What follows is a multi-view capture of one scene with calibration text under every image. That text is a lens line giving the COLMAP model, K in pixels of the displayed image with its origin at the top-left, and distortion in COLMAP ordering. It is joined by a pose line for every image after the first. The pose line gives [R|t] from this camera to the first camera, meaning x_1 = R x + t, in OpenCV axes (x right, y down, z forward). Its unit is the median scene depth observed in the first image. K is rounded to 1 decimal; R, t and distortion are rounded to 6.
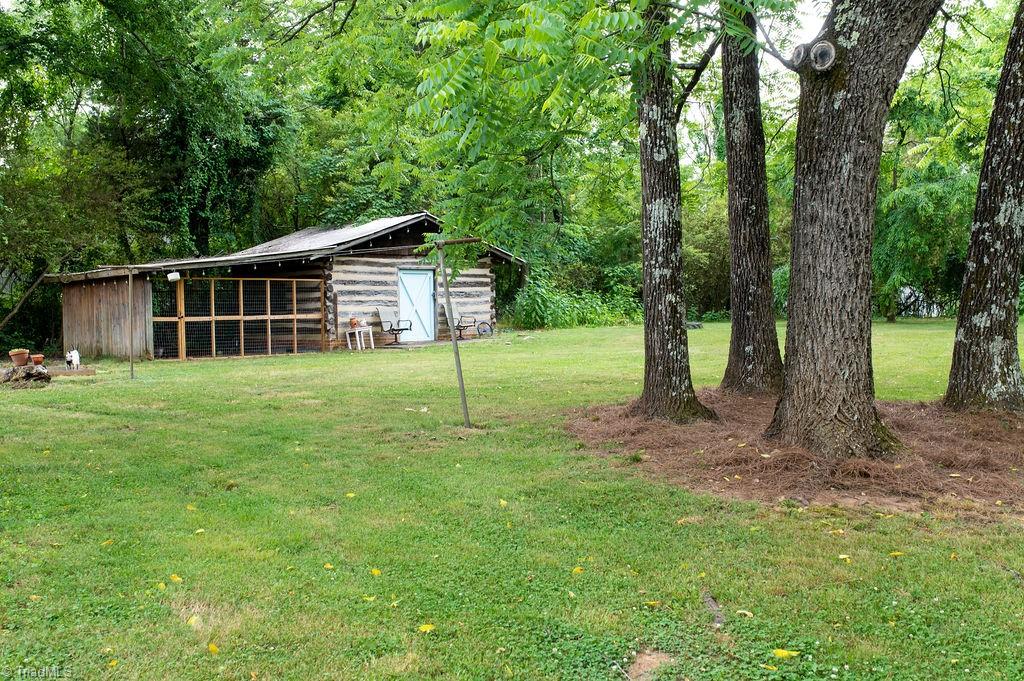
lens RADIAL K [[966.1, 0, 514.0], [0, 966.1, 339.8], [0, 0, 1]] dist [0.008034, 0.000000]
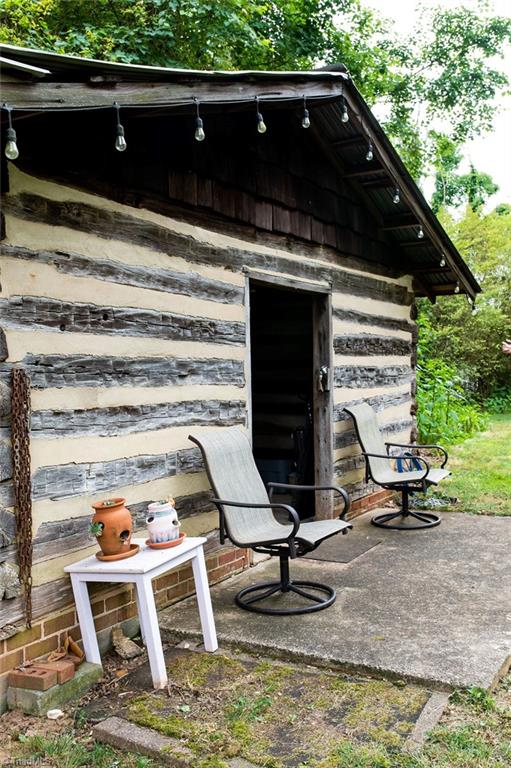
lens RADIAL K [[724.6, 0, 252.4], [0, 724.6, 383.2], [0, 0, 1]] dist [0.008034, 0.000000]
pose [[0.966213, -0.001667, 0.257739, -0.175734], [0.010052, 0.999462, -0.031217, -0.040972], [-0.257549, 0.032753, 0.965710, 0.848464]]
